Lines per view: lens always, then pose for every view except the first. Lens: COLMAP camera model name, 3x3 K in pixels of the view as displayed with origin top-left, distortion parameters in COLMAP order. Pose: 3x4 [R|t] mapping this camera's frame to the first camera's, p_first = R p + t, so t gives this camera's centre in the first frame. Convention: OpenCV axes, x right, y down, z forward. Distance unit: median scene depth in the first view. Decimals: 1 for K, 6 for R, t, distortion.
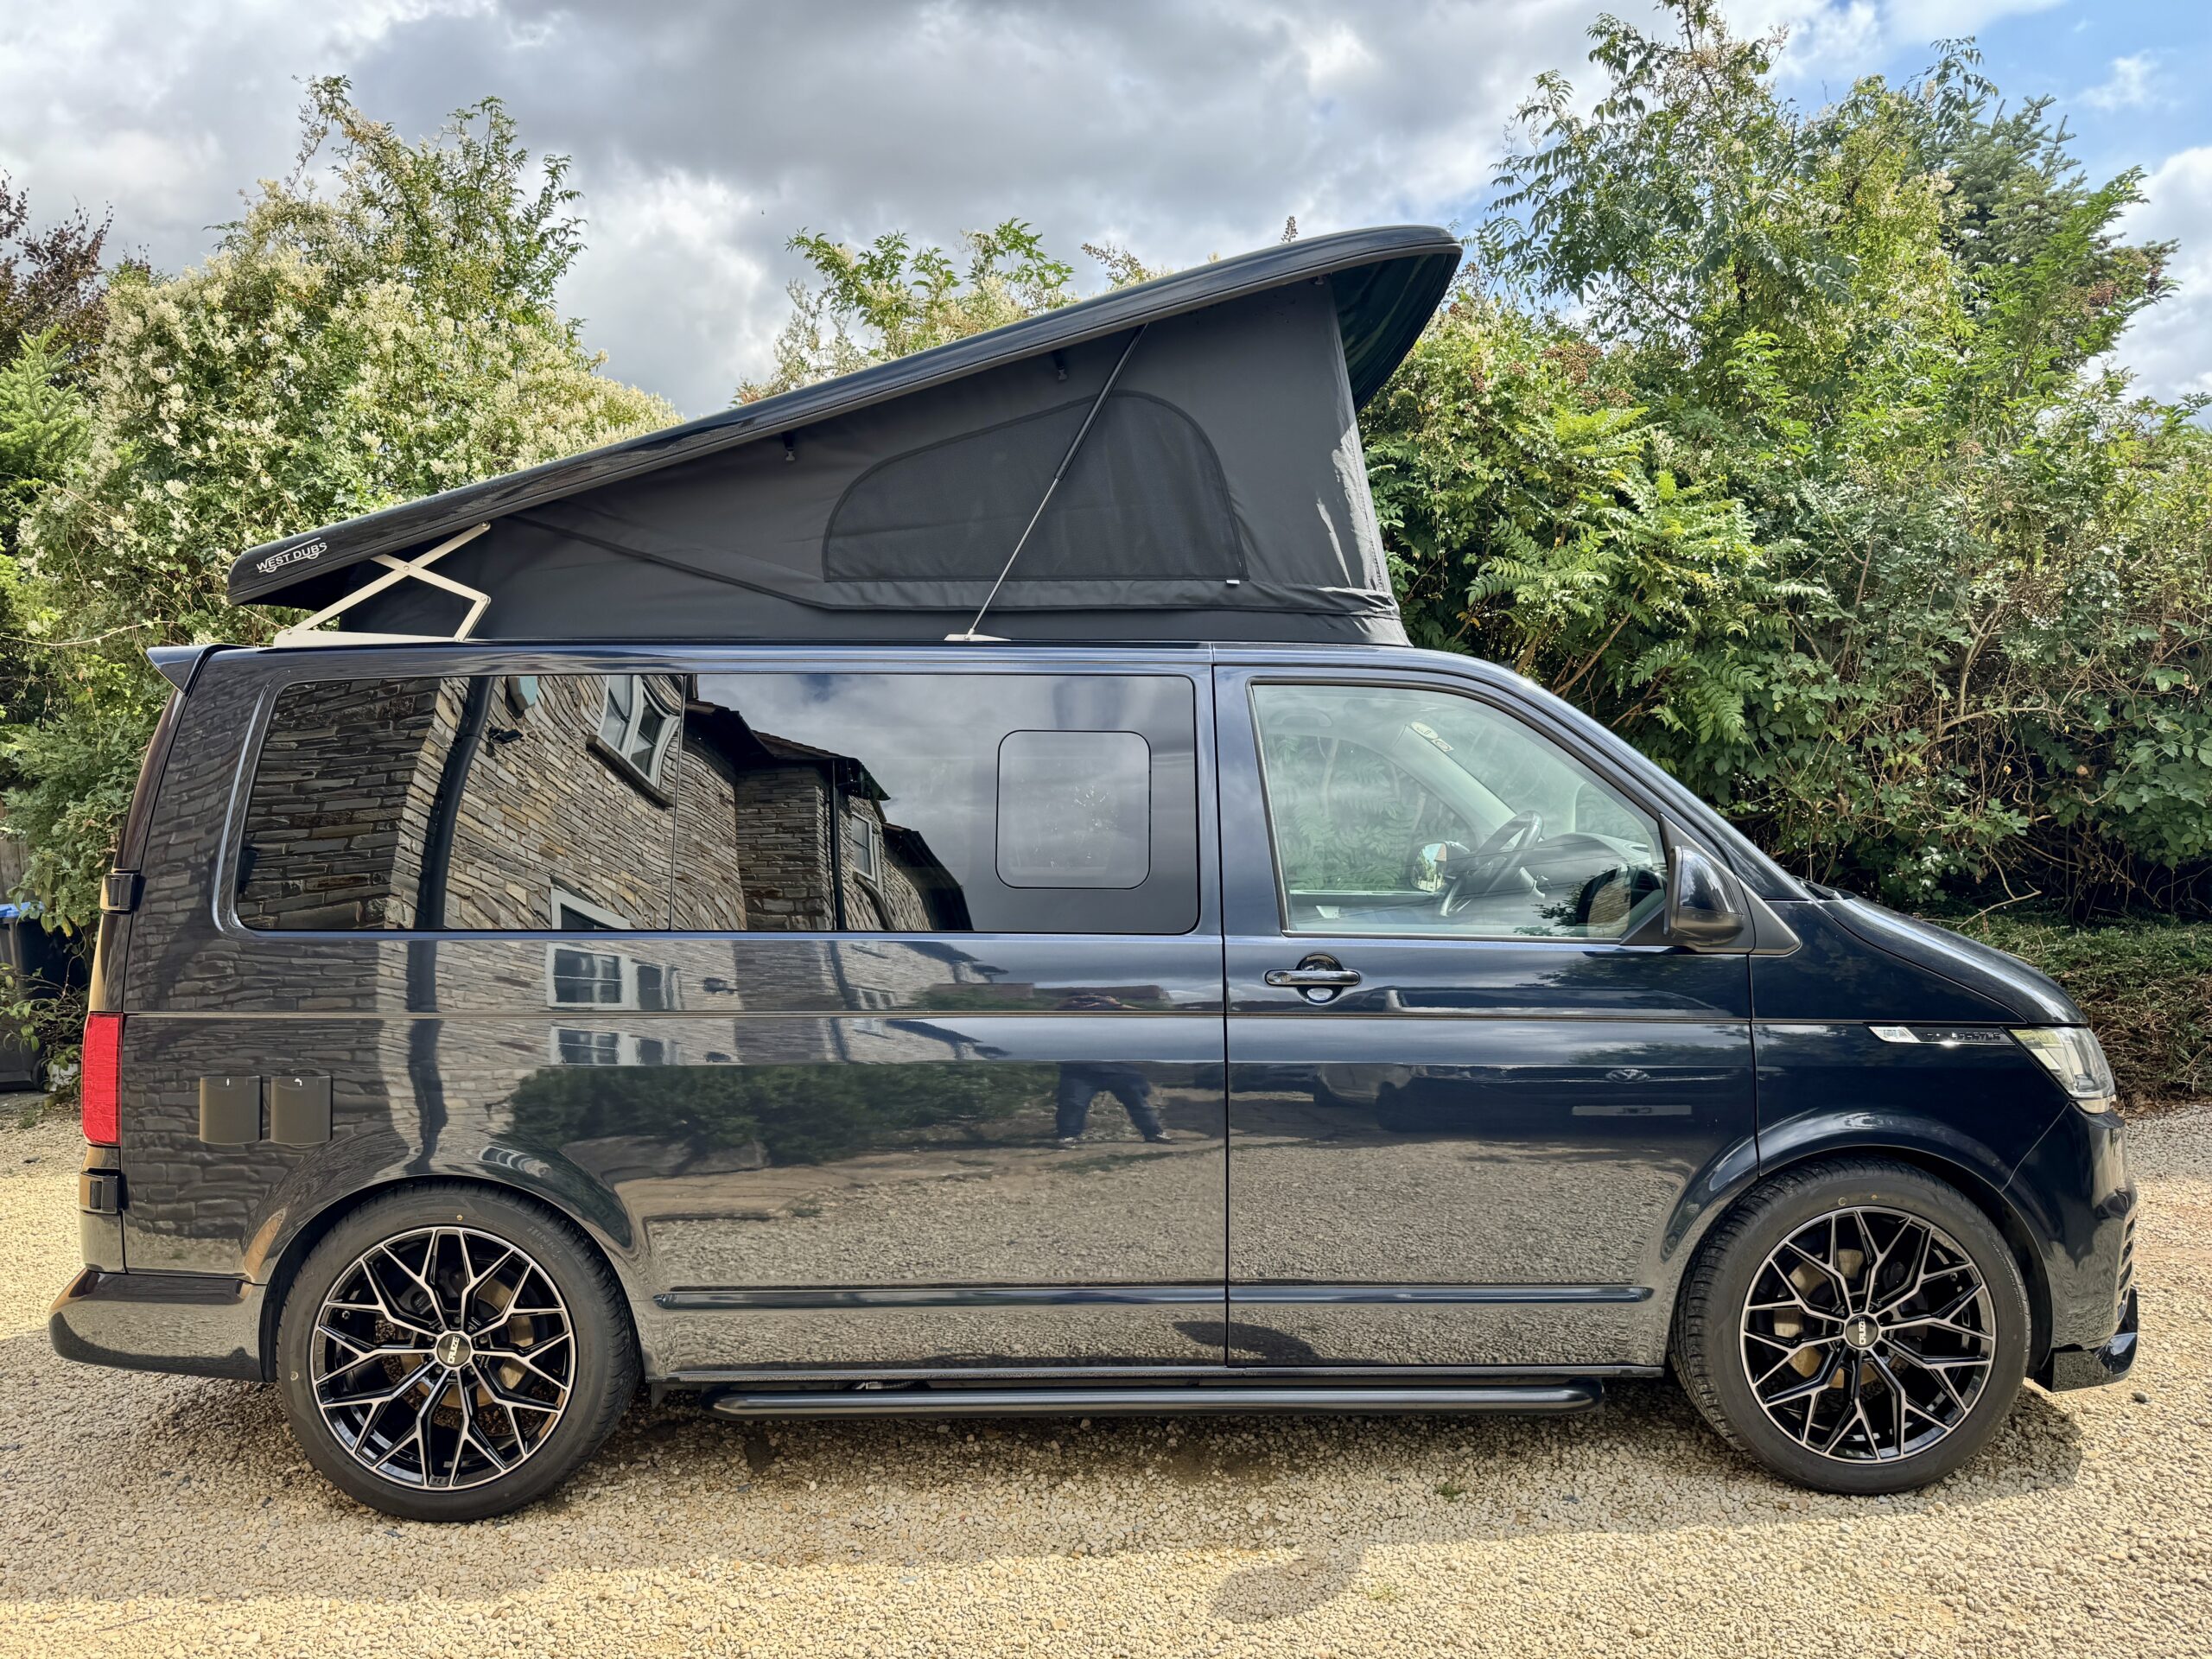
lens RADIAL K [[1584.5, 0, 1113.9], [0, 1584.5, 829.7], [0, 0, 1]] dist [-0.005481, -0.002084]
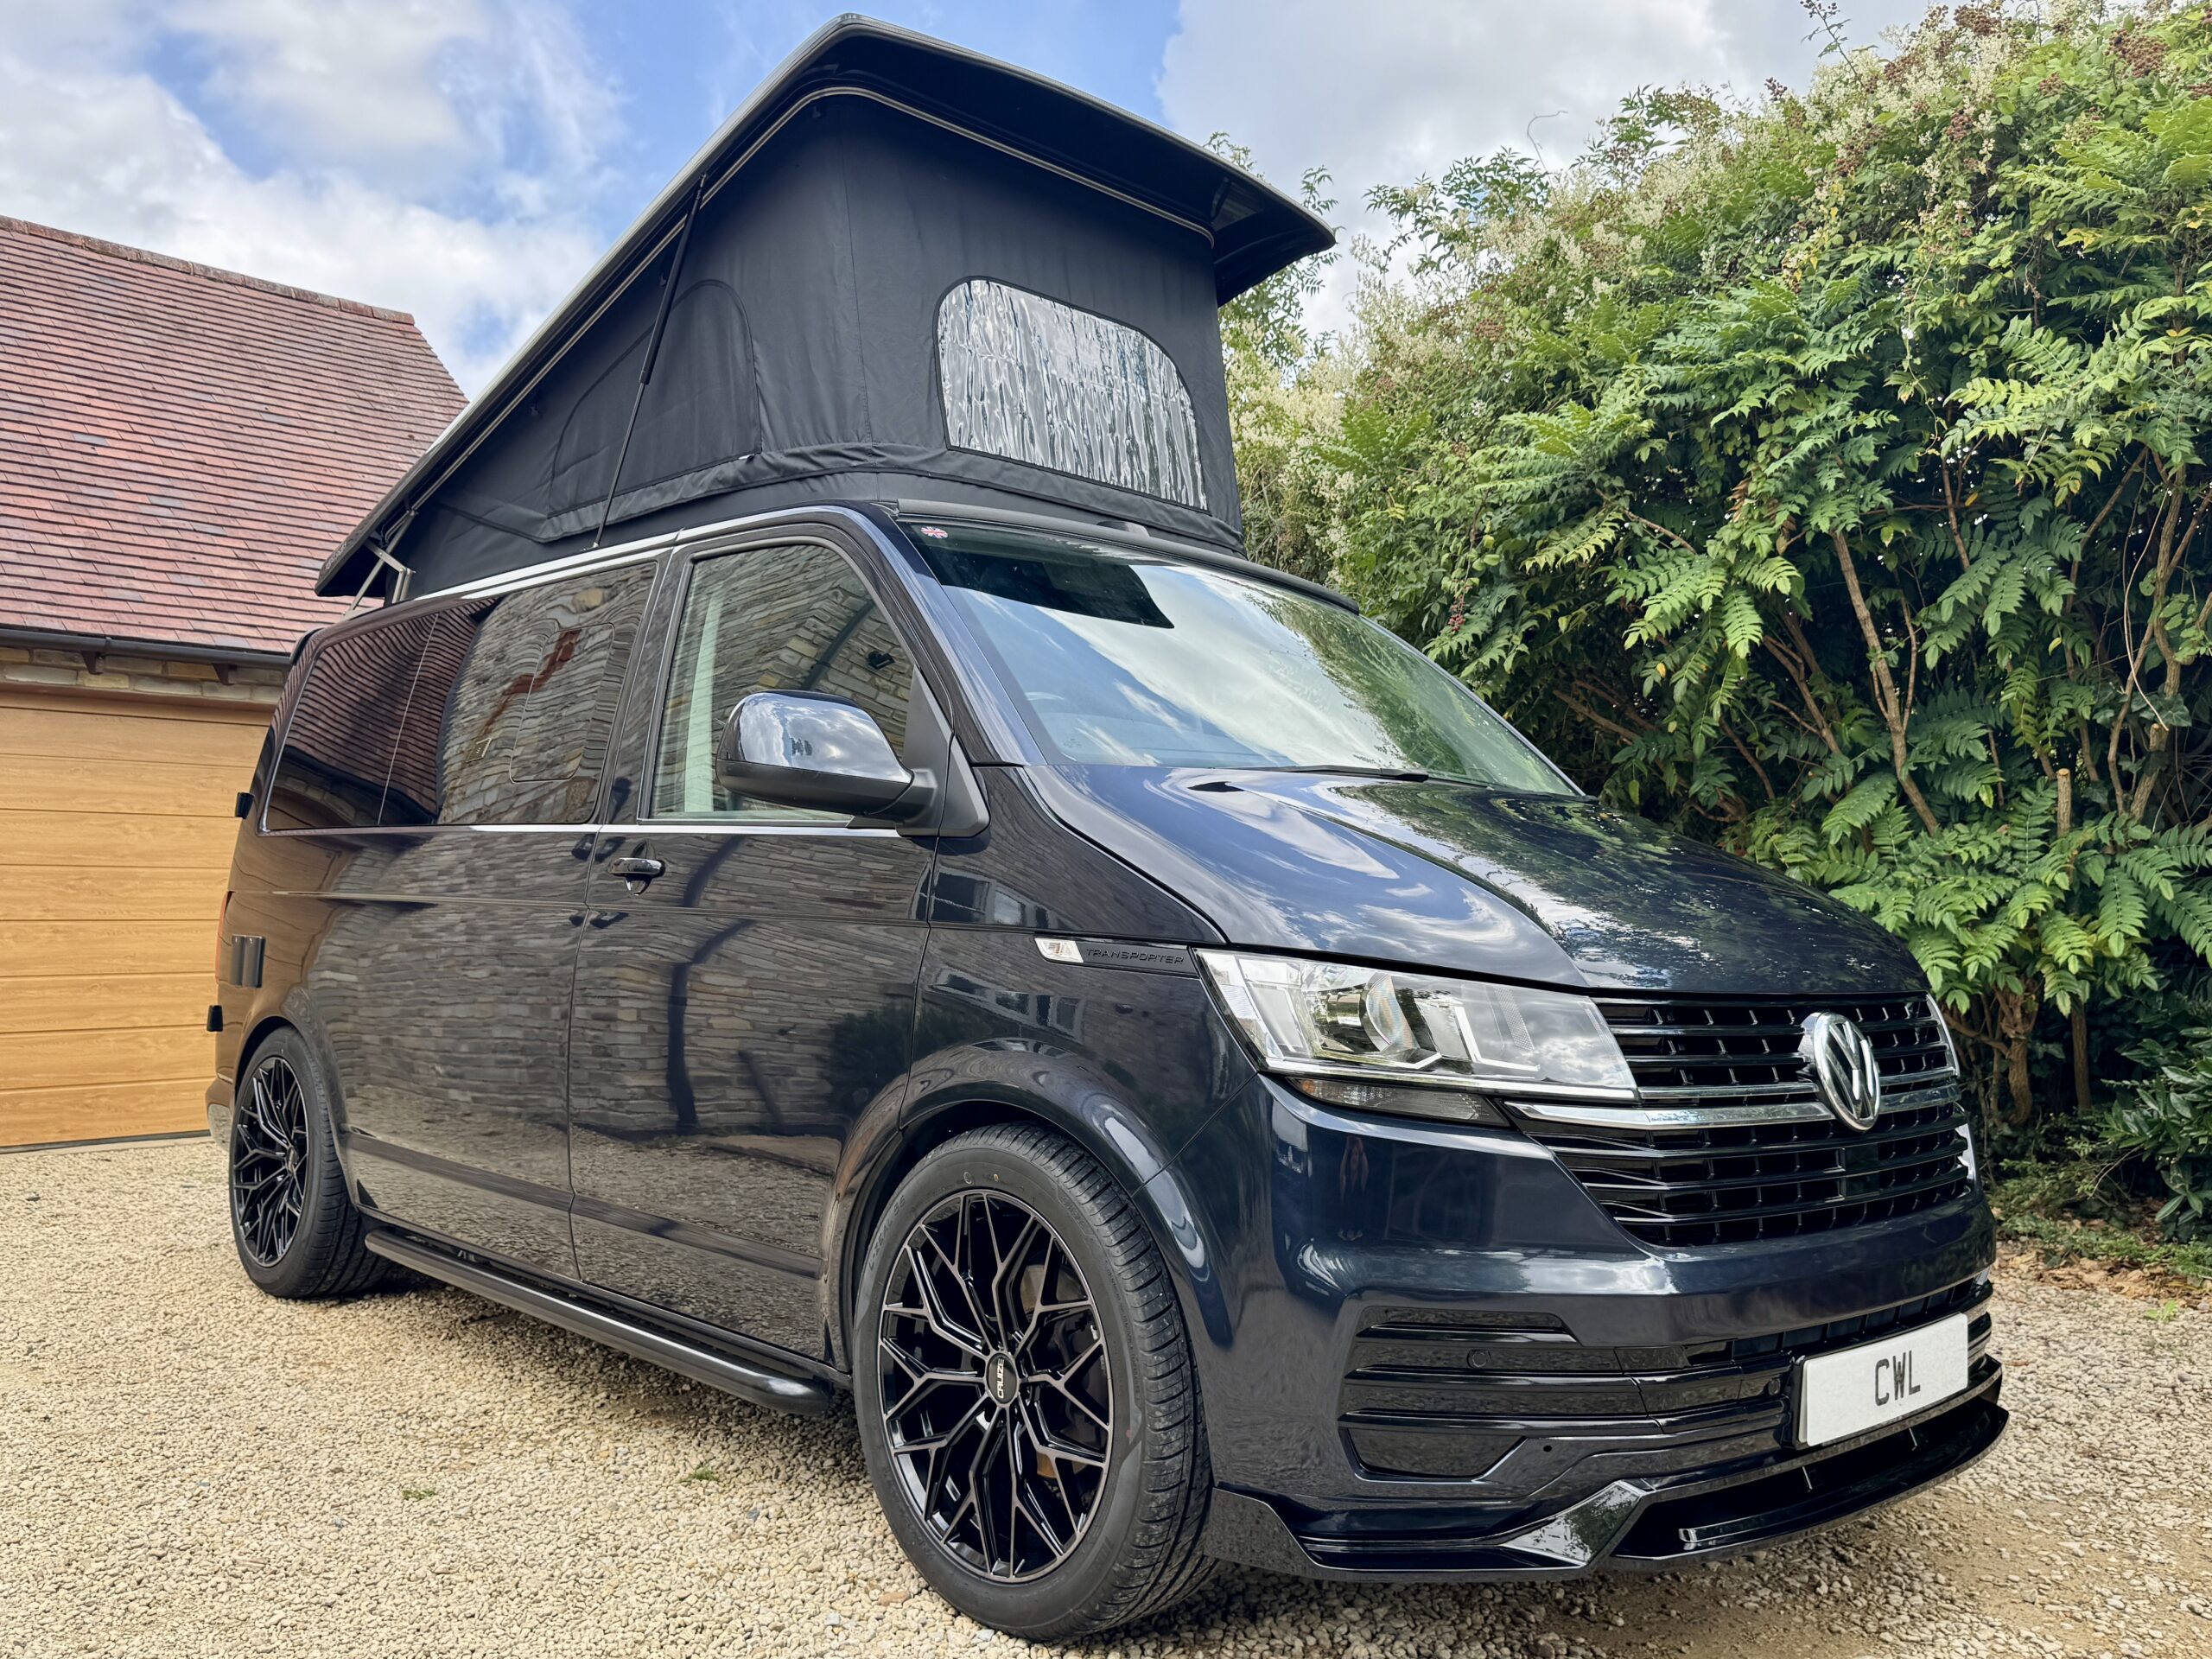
lens RADIAL K [[1842.3, 0, 1110.2], [0, 1842.3, 833.8], [0, 0, 1]] dist [0.018317, -0.031739]
pose [[0.664241, -0.013215, -0.747402, 0.549093], [-0.037139, 0.998026, -0.050653, 0.059382], [0.746595, 0.061403, 0.662439, 0.243066]]
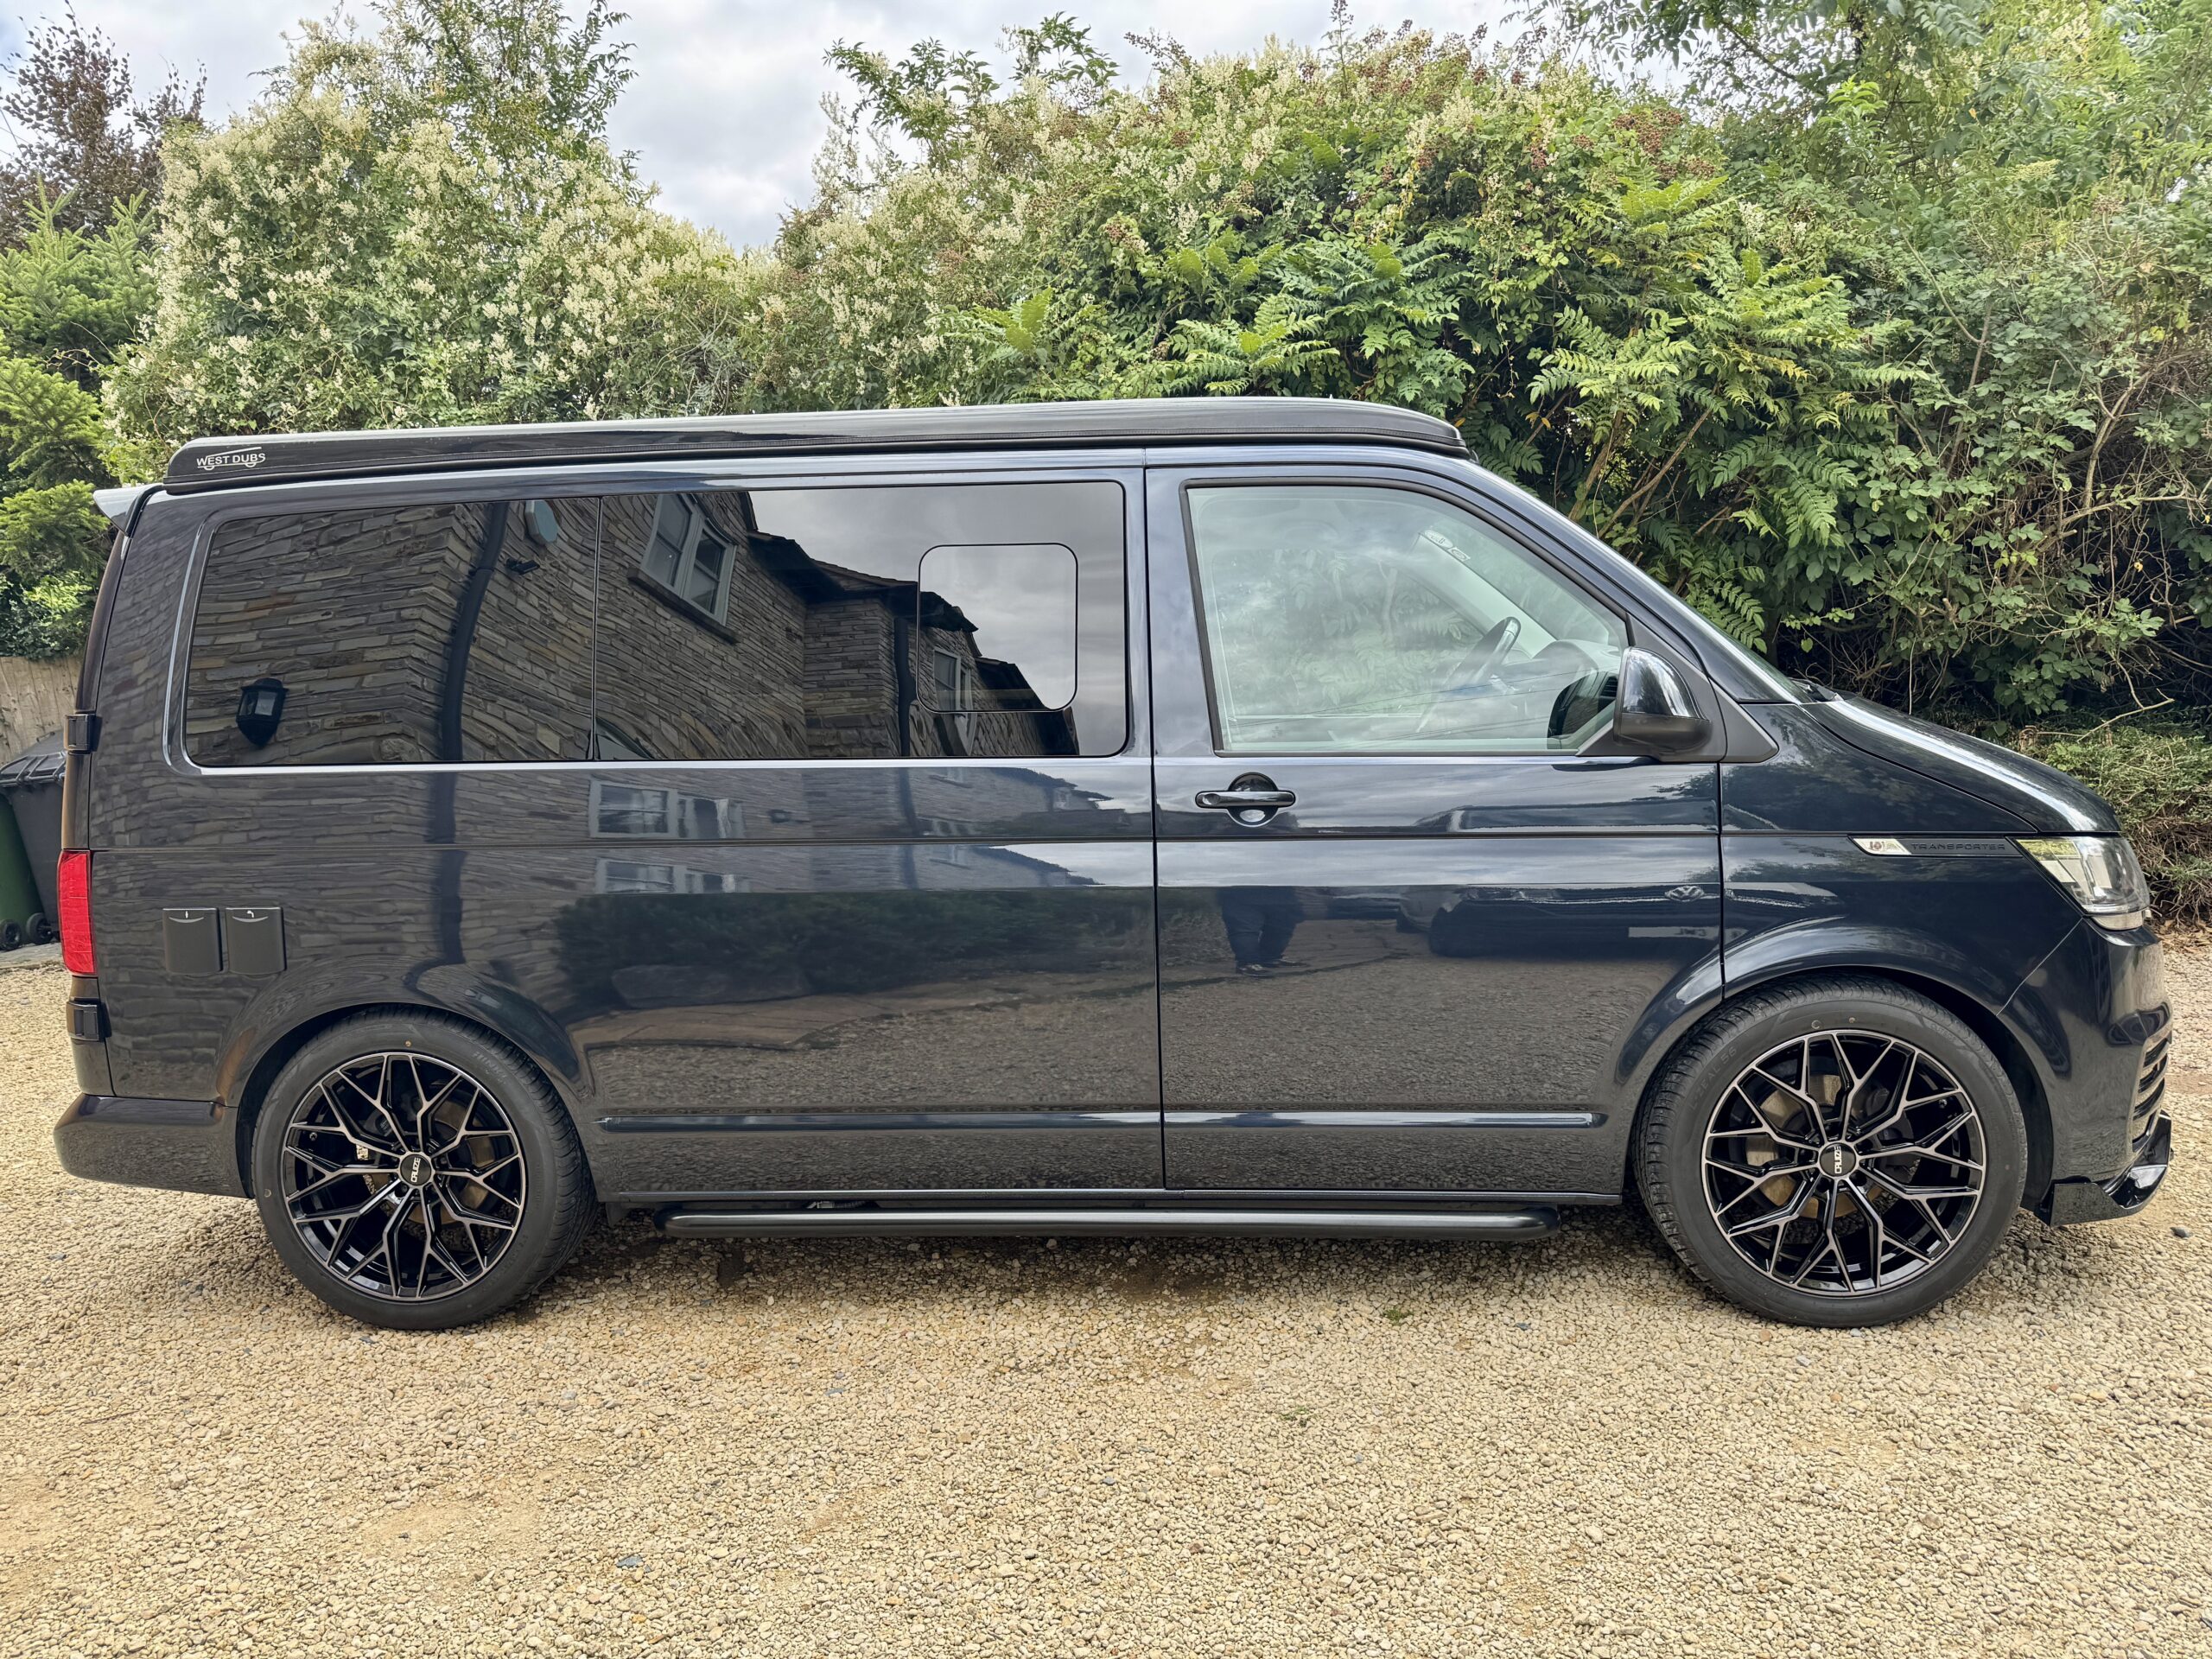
lens RADIAL K [[1559.3, 0, 1124.2], [0, 1559.3, 841.3], [0, 0, 1]] dist [0.037982, -0.052043]
pose [[0.994845, -0.014743, -0.100331, 0.072757], [0.025482, 0.993974, 0.106617, 0.008889], [0.098155, -0.108624, 0.989225, 0.026722]]
